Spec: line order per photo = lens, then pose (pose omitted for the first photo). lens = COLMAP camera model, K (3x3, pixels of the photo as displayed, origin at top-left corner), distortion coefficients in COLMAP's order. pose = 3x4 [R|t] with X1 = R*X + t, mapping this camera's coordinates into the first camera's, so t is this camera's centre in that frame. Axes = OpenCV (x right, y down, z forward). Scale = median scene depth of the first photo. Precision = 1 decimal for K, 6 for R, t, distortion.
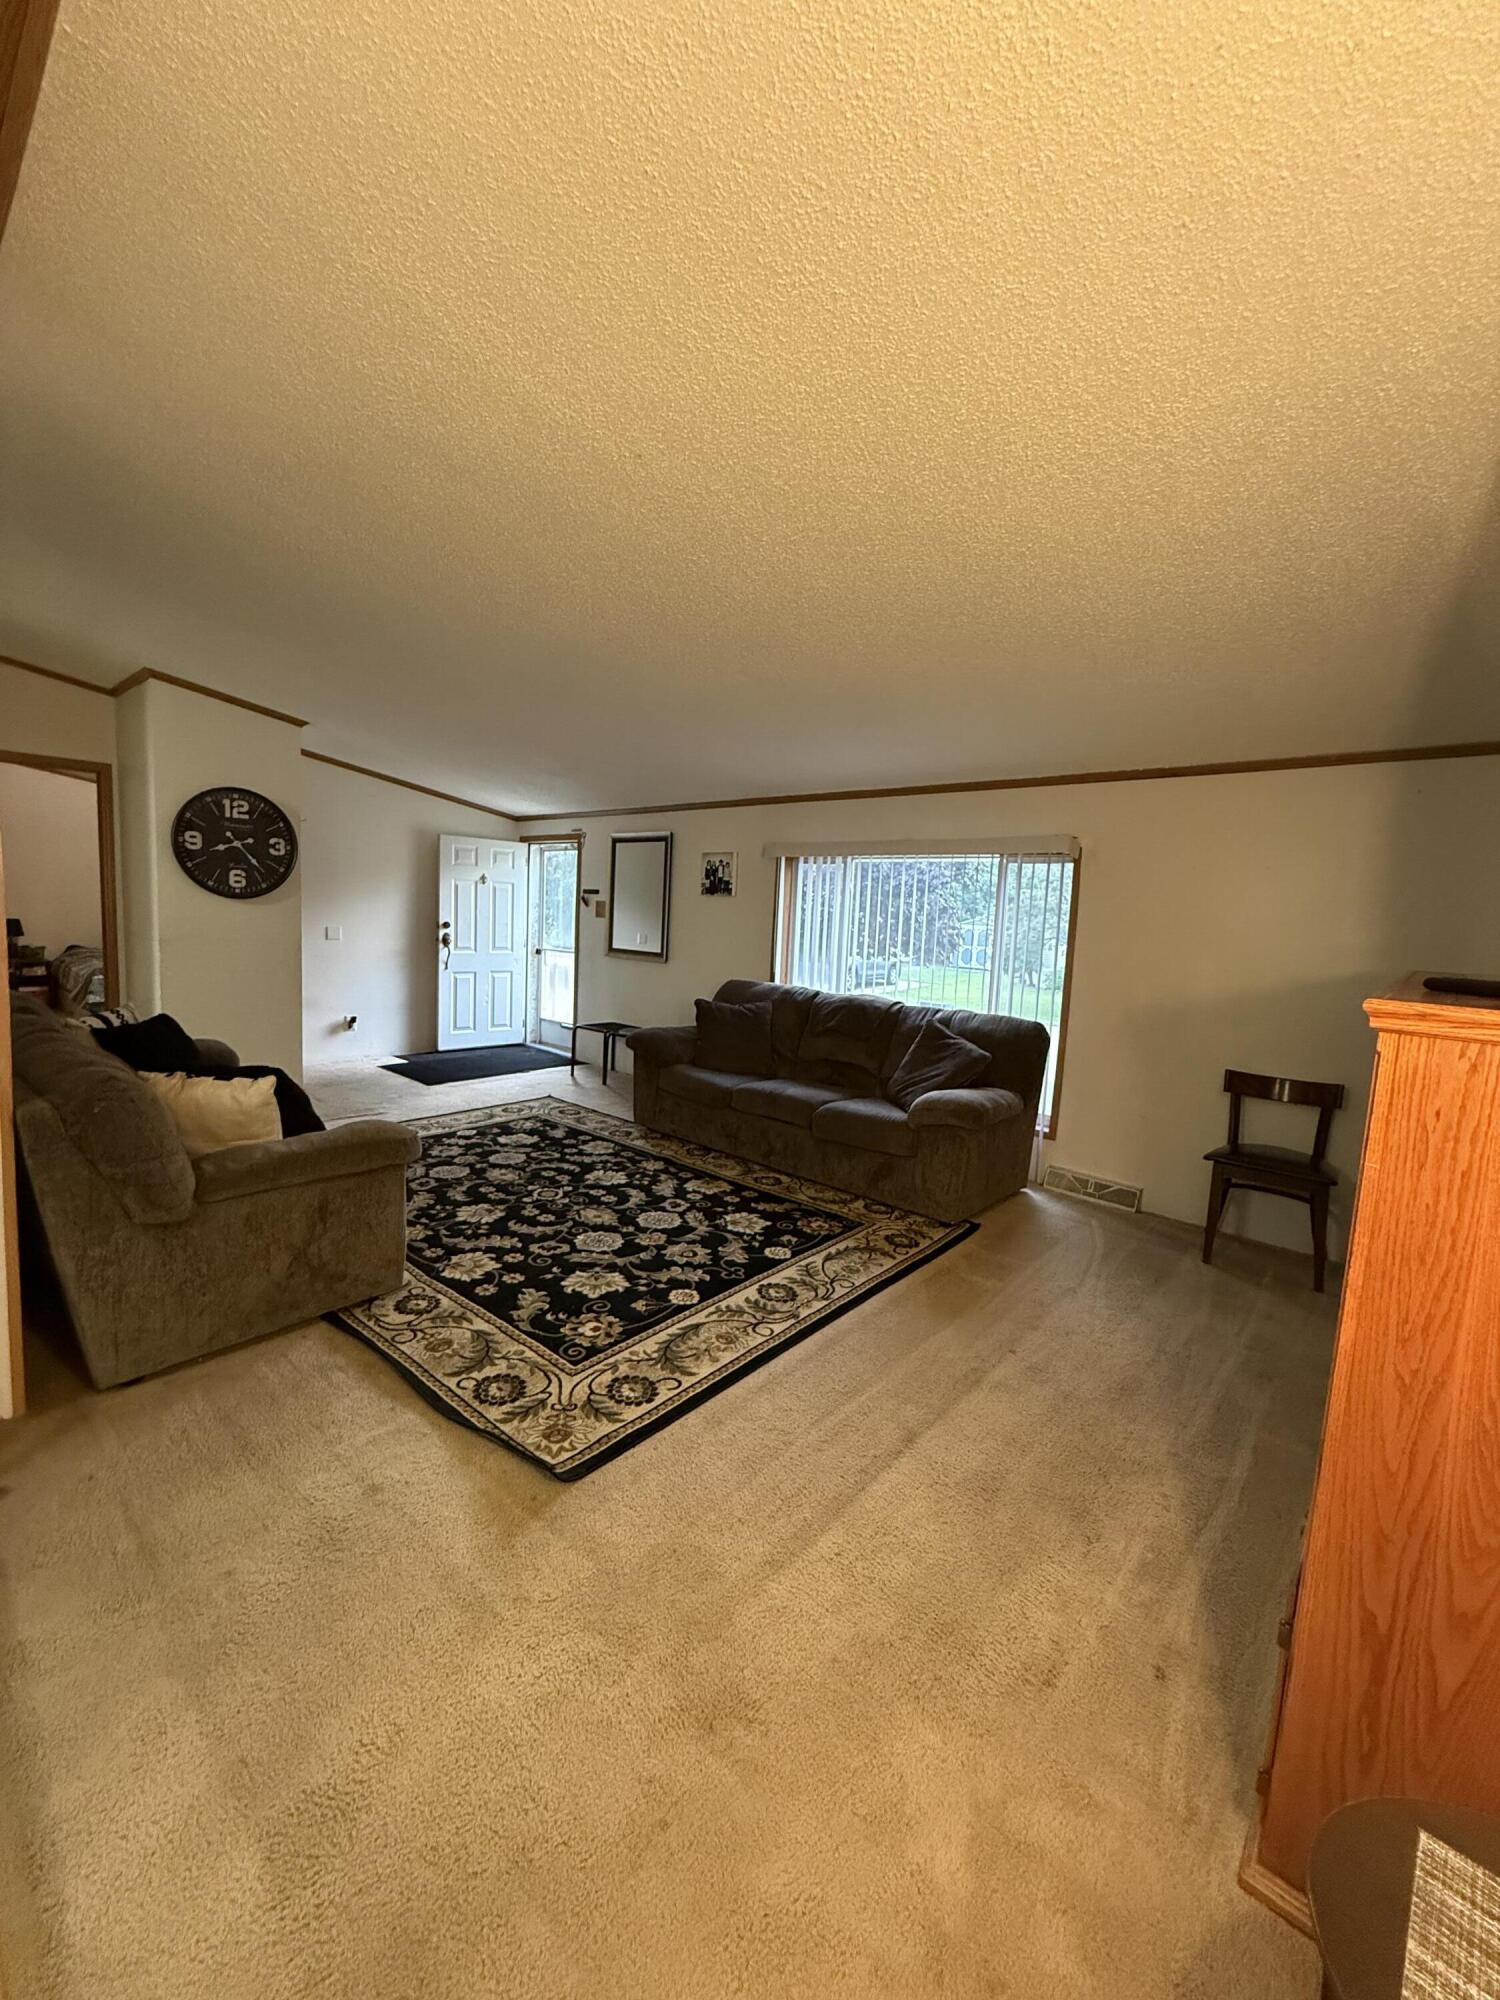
lens RADIAL K [[799.7, 0, 753.1], [0, 799.7, 993.5], [0, 0, 1]] dist [0.000492, -0.001270]
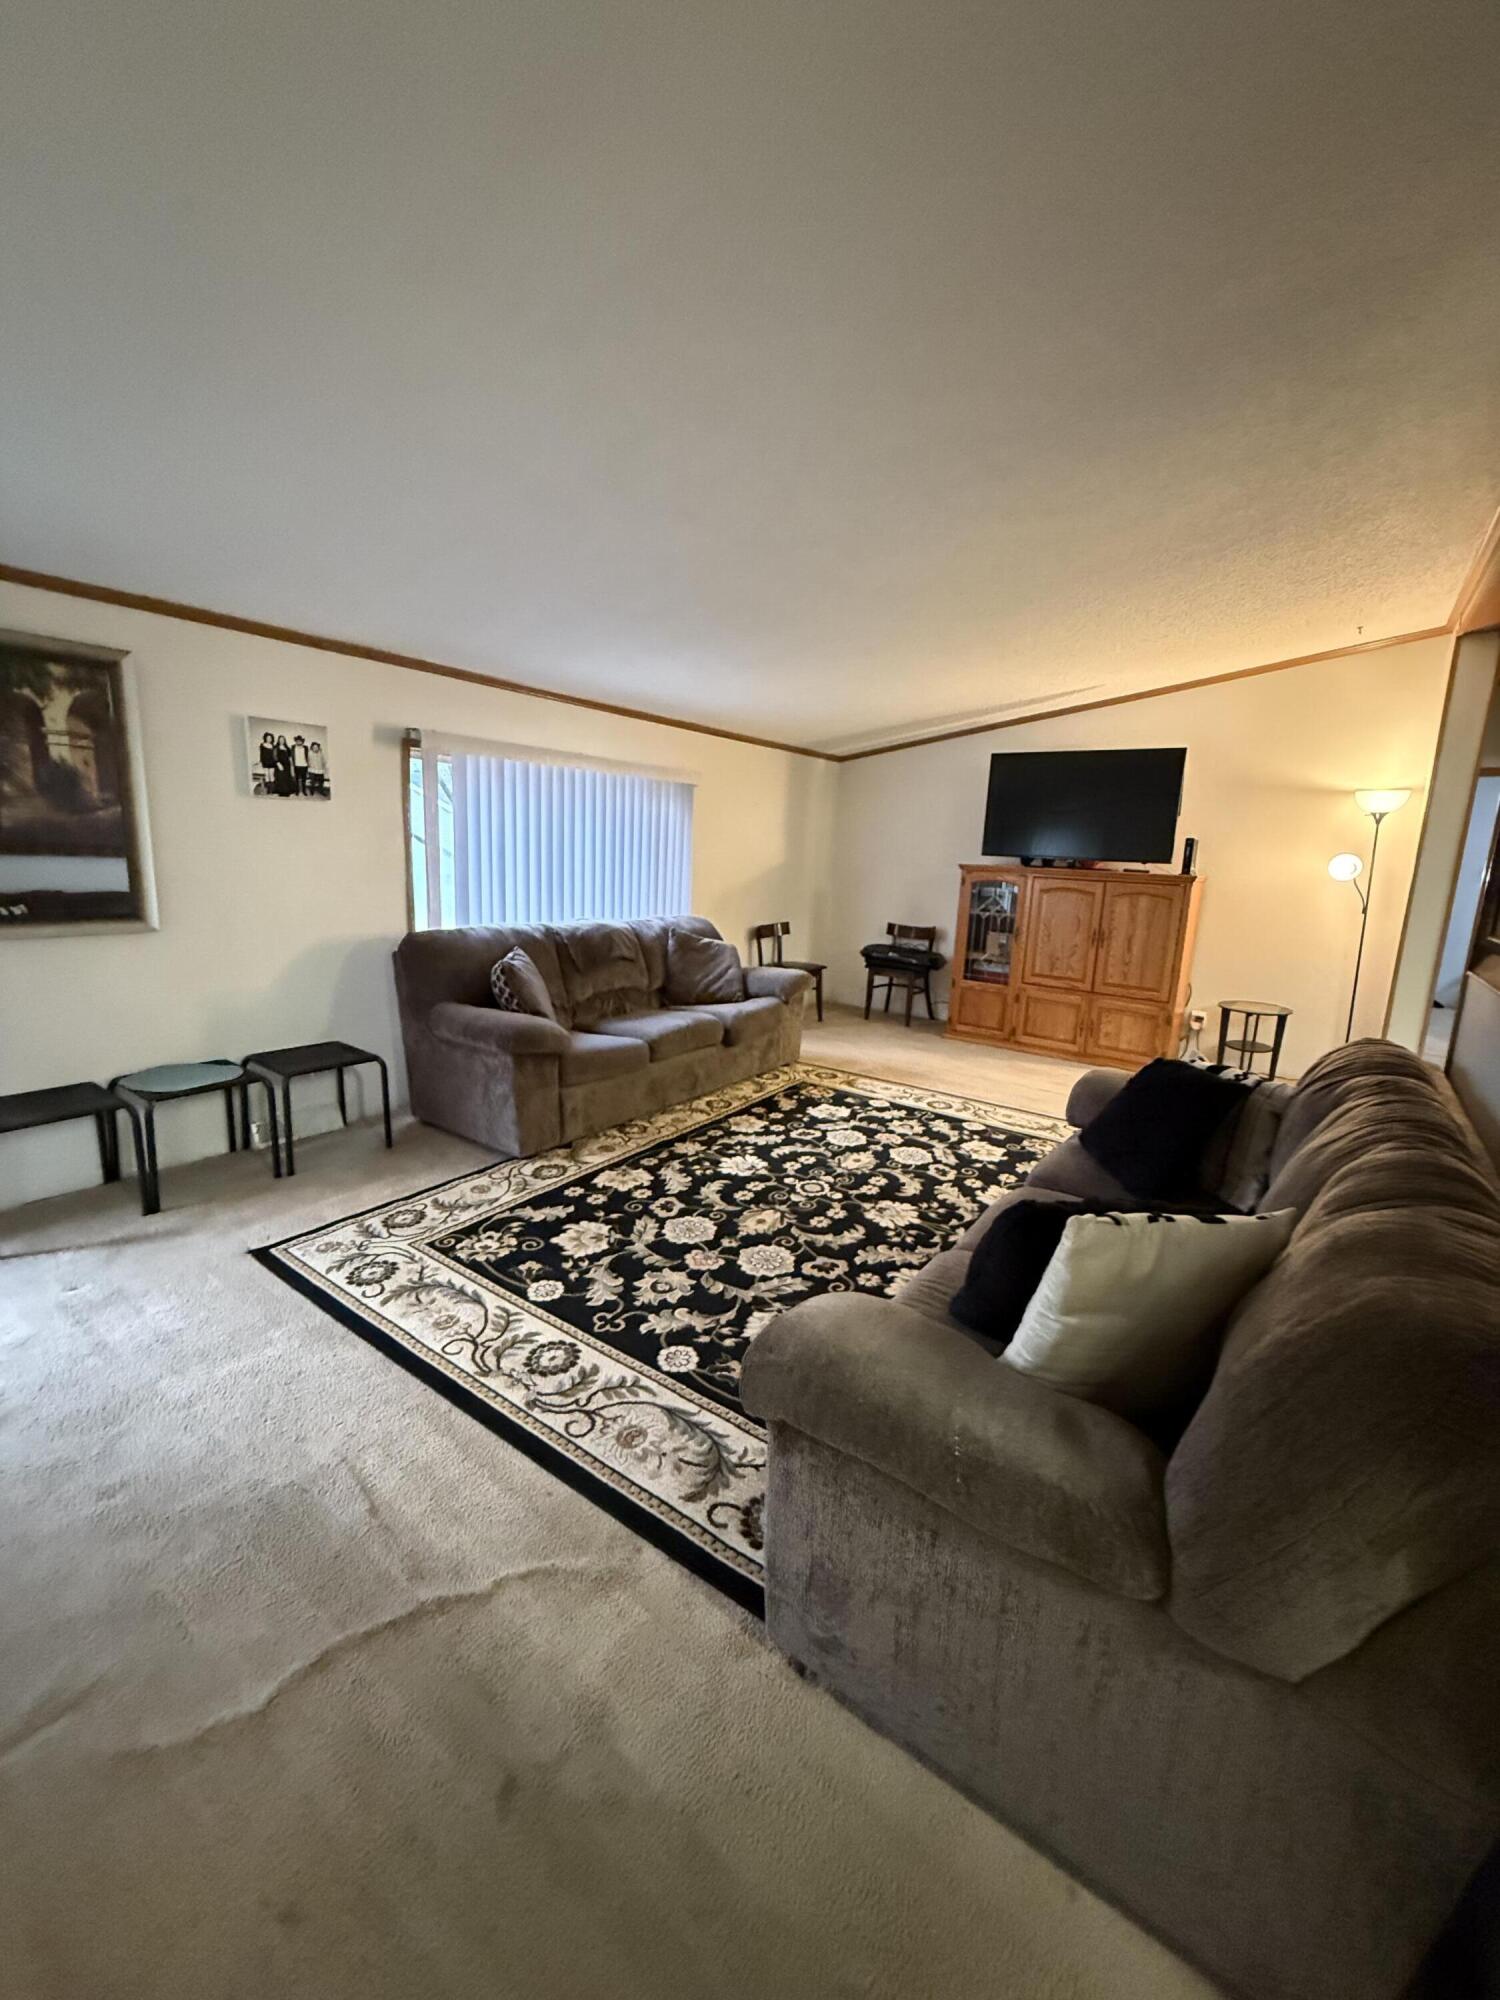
lens RADIAL K [[799.7, 0, 747.1], [0, 799.7, 995.4], [0, 0, 1]] dist [0.000492, -0.001270]
pose [[-0.093623, -0.235157, 0.967438, -1.018932], [0.054121, 0.969067, 0.240791, -0.160092], [-0.994136, 0.074902, -0.078000, 1.102829]]
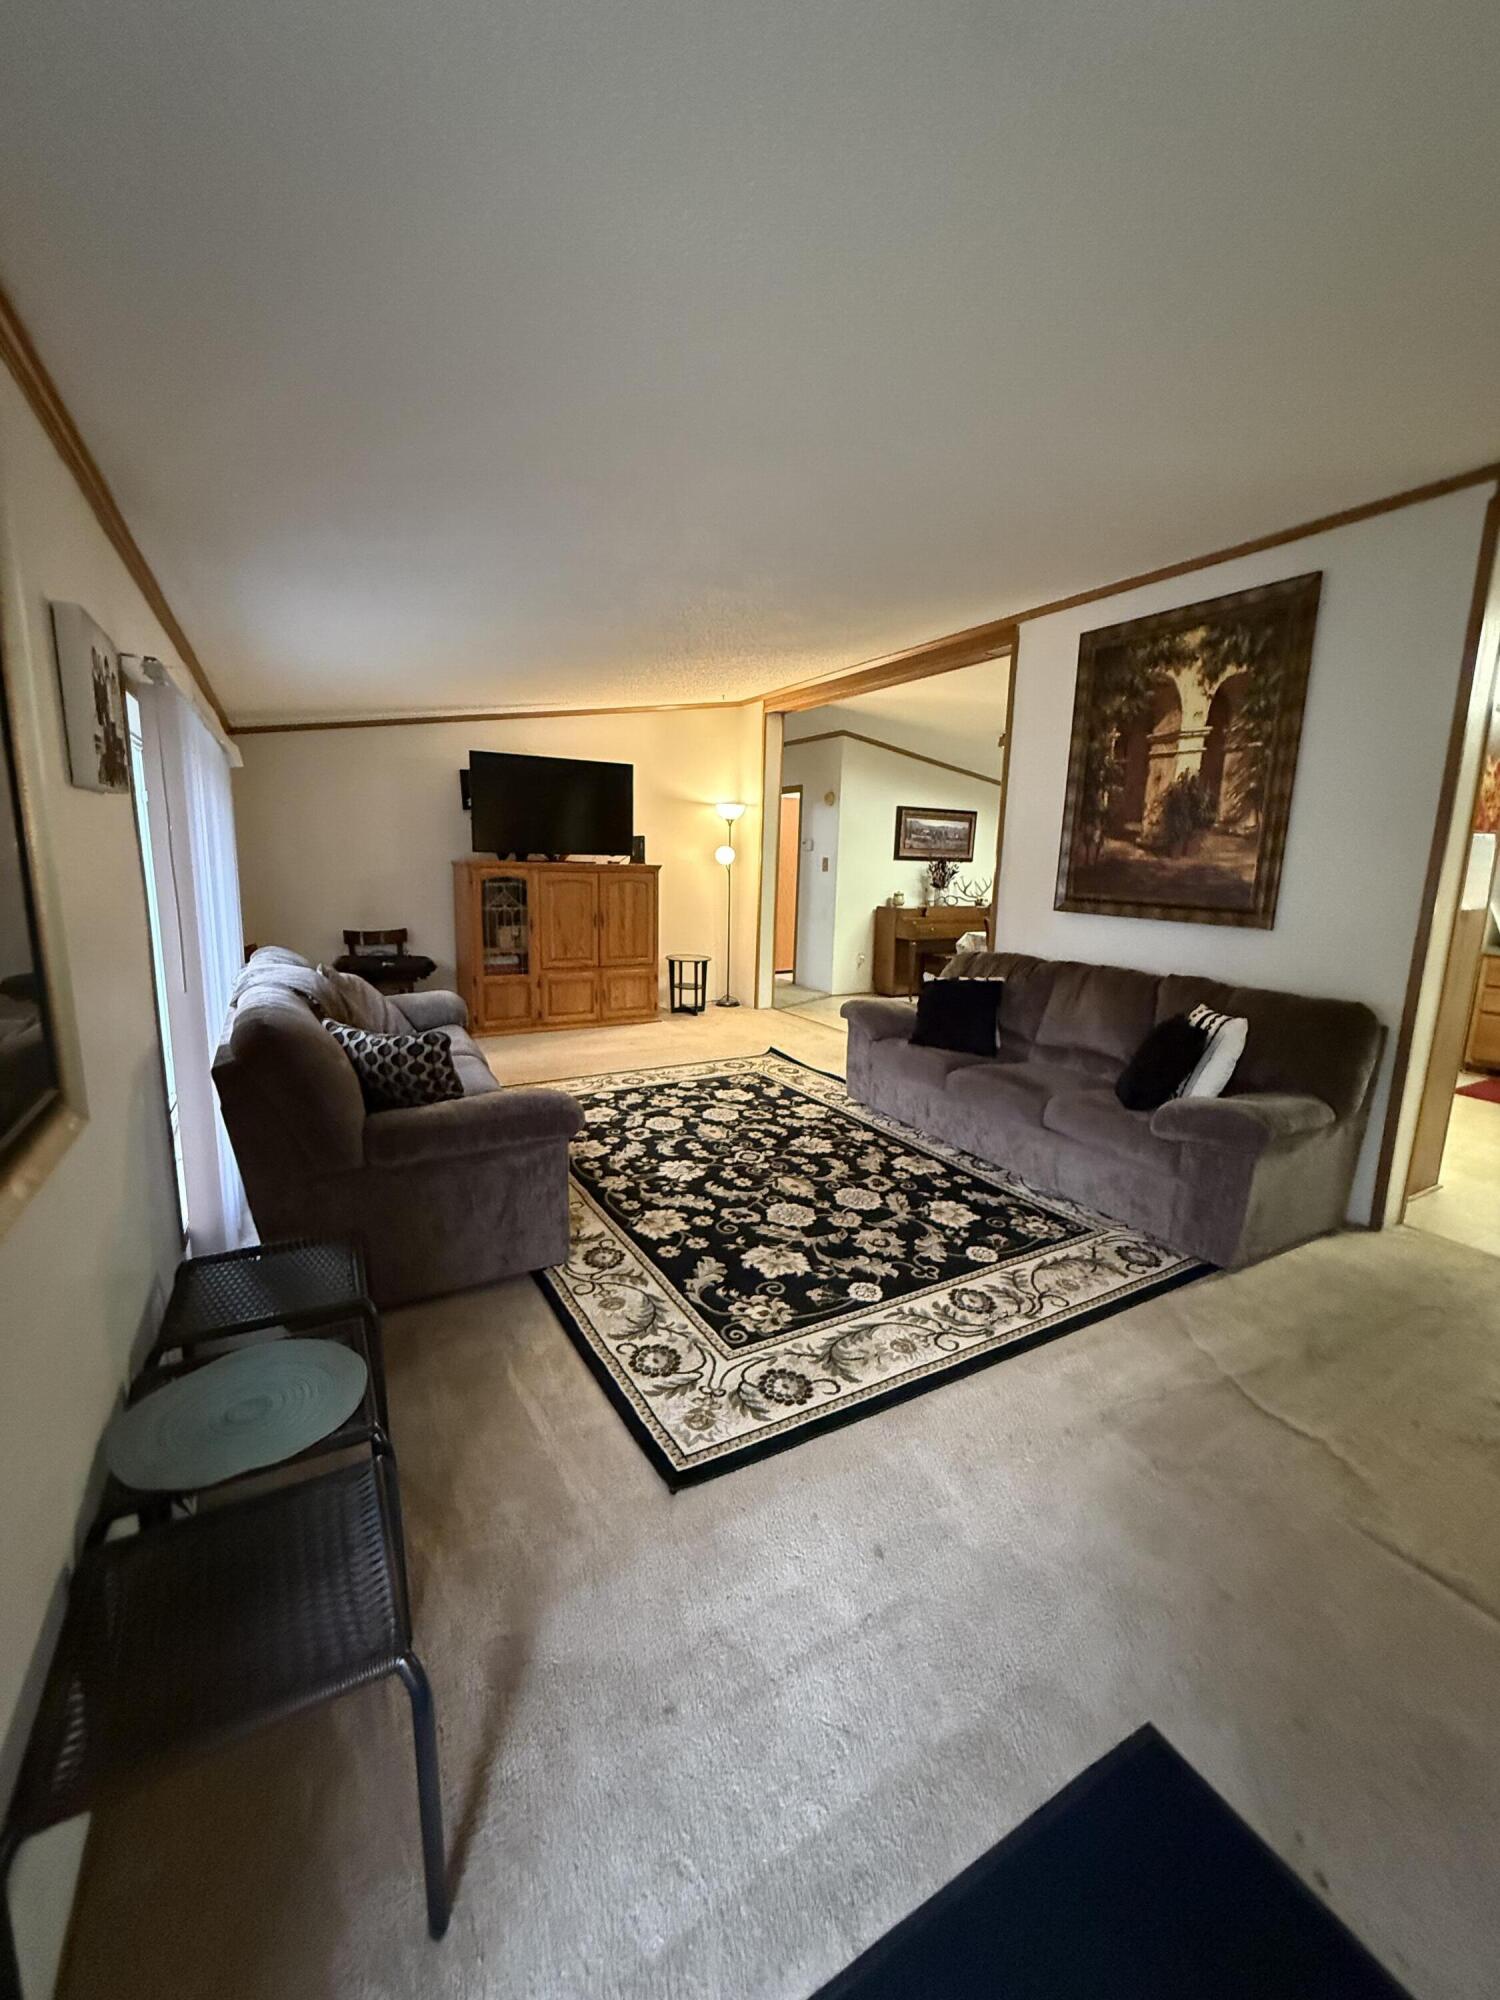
lens RADIAL K [[799.7, 0, 750.4], [0, 799.7, 997.6], [0, 0, 1]] dist [0.000492, -0.001270]
pose [[-0.944257, -0.125319, 0.304423, -0.524303], [-0.035801, 0.958318, 0.283453, -0.213620], [-0.327255, 0.256754, -0.909385, 1.814347]]
